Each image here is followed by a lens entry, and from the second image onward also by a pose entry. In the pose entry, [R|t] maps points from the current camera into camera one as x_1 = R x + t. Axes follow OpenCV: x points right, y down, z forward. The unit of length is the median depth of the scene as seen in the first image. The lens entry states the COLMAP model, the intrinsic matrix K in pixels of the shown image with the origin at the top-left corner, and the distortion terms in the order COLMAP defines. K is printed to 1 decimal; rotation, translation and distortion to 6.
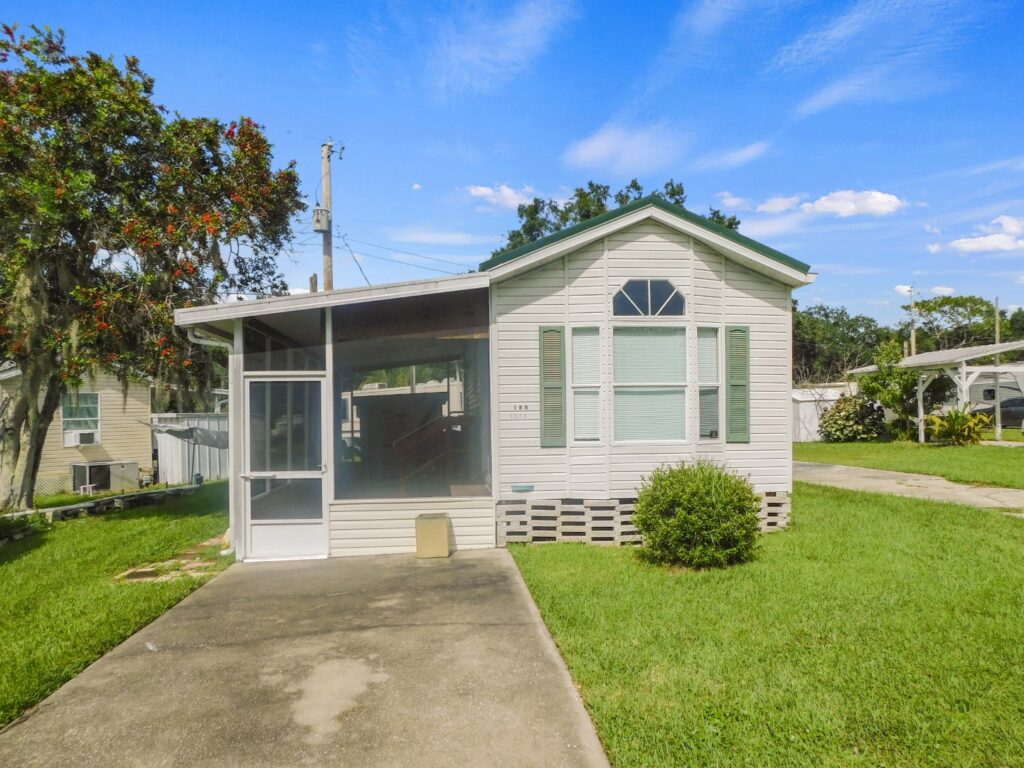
lens RADIAL K [[692.9, 0, 510.5], [0, 692.9, 405.4], [0, 0, 1]] dist [-0.071456, 0.060969]
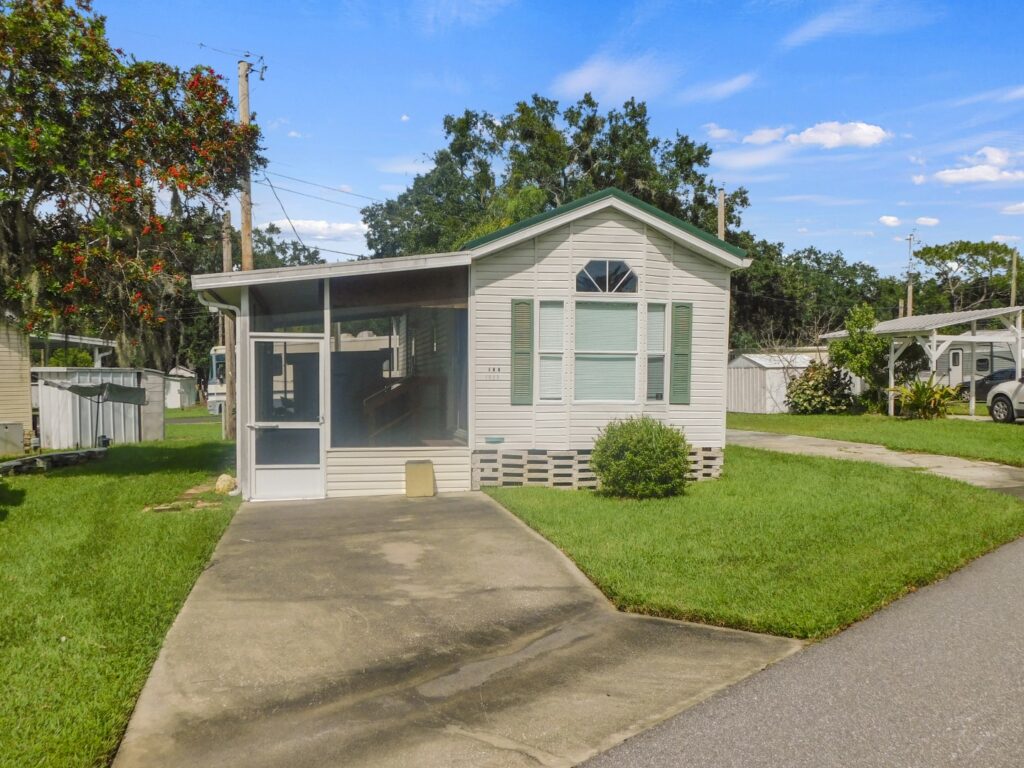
lens RADIAL K [[922.5, 0, 511.1], [0, 922.5, 414.1], [0, 0, 1]] dist [-0.005434, 0.000419]
pose [[0.994004, 0.015774, 0.108200, -0.121235], [-0.021460, 0.998437, 0.051595, -0.003007], [-0.107217, -0.053608, 0.992789, -0.521880]]
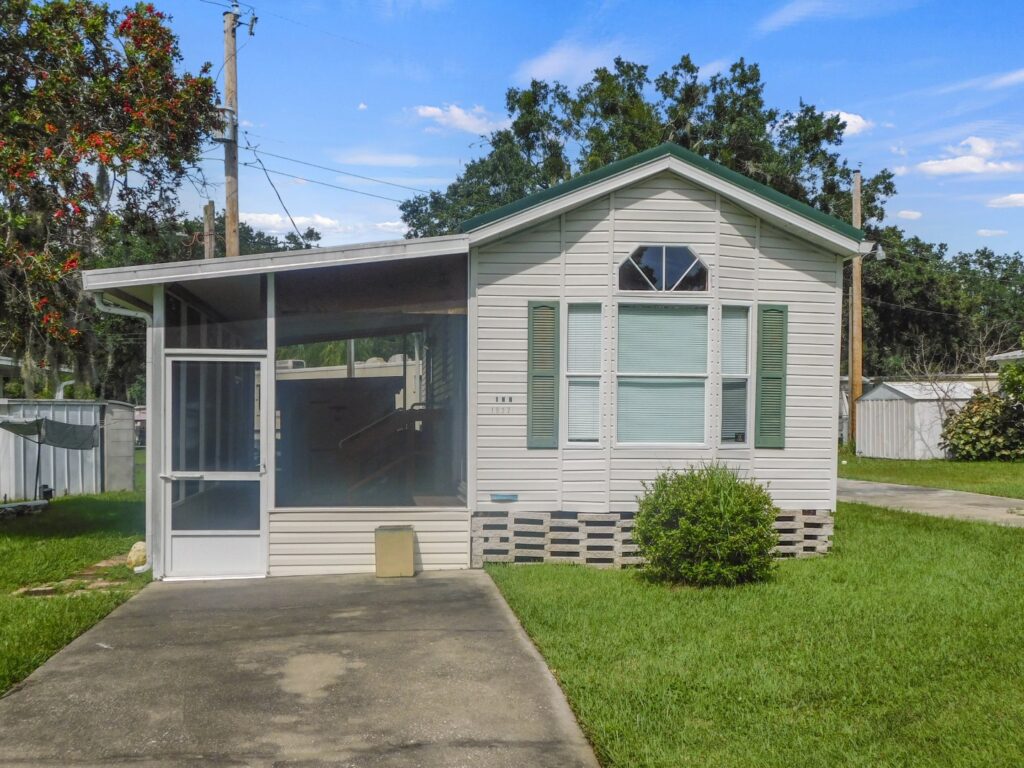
lens RADIAL K [[1111.2, 0, 511.9], [0, 1111.2, 429.0], [0, 0, 1]] dist [0.000689, 0.026732]
pose [[0.999583, 0.019862, 0.020965, -0.002714], [-0.020444, 0.999400, 0.027954, 0.000907], [-0.020397, -0.028371, 0.999389, -0.318247]]
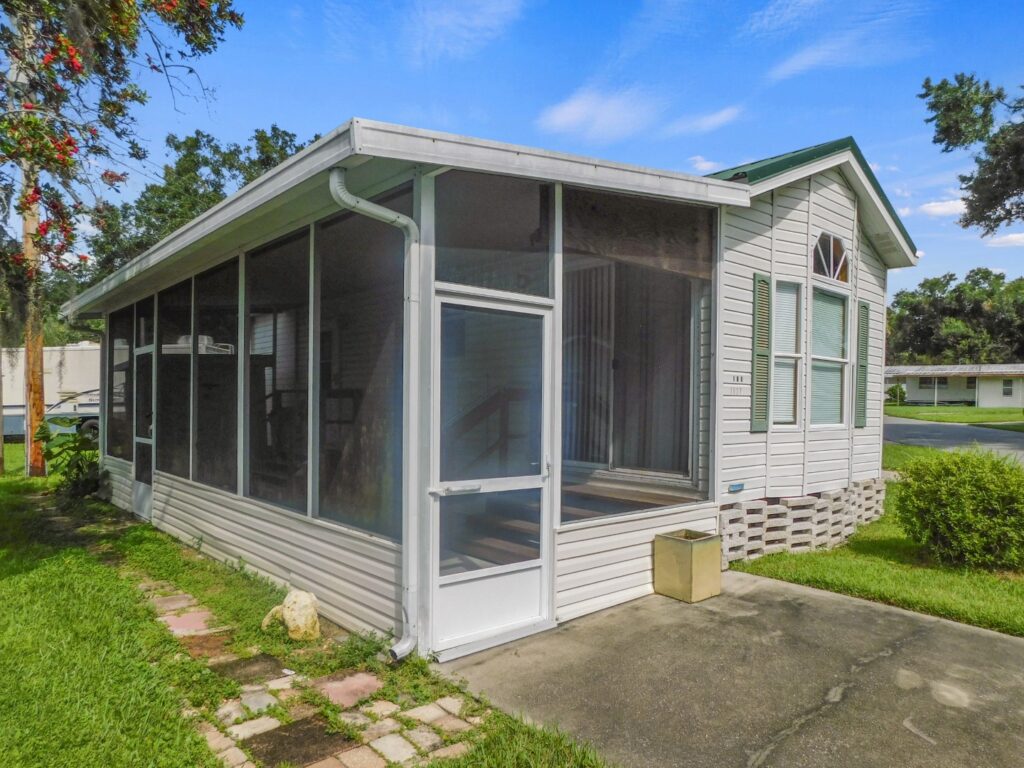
lens RADIAL K [[692.9, 0, 510.5], [0, 692.9, 405.4], [0, 0, 1]] dist [-0.071456, 0.060969]
pose [[0.817870, 0.022453, 0.574965, -0.604684], [-0.036516, 0.999250, 0.012922, 0.030431], [-0.574243, -0.031564, 0.818076, 0.532847]]
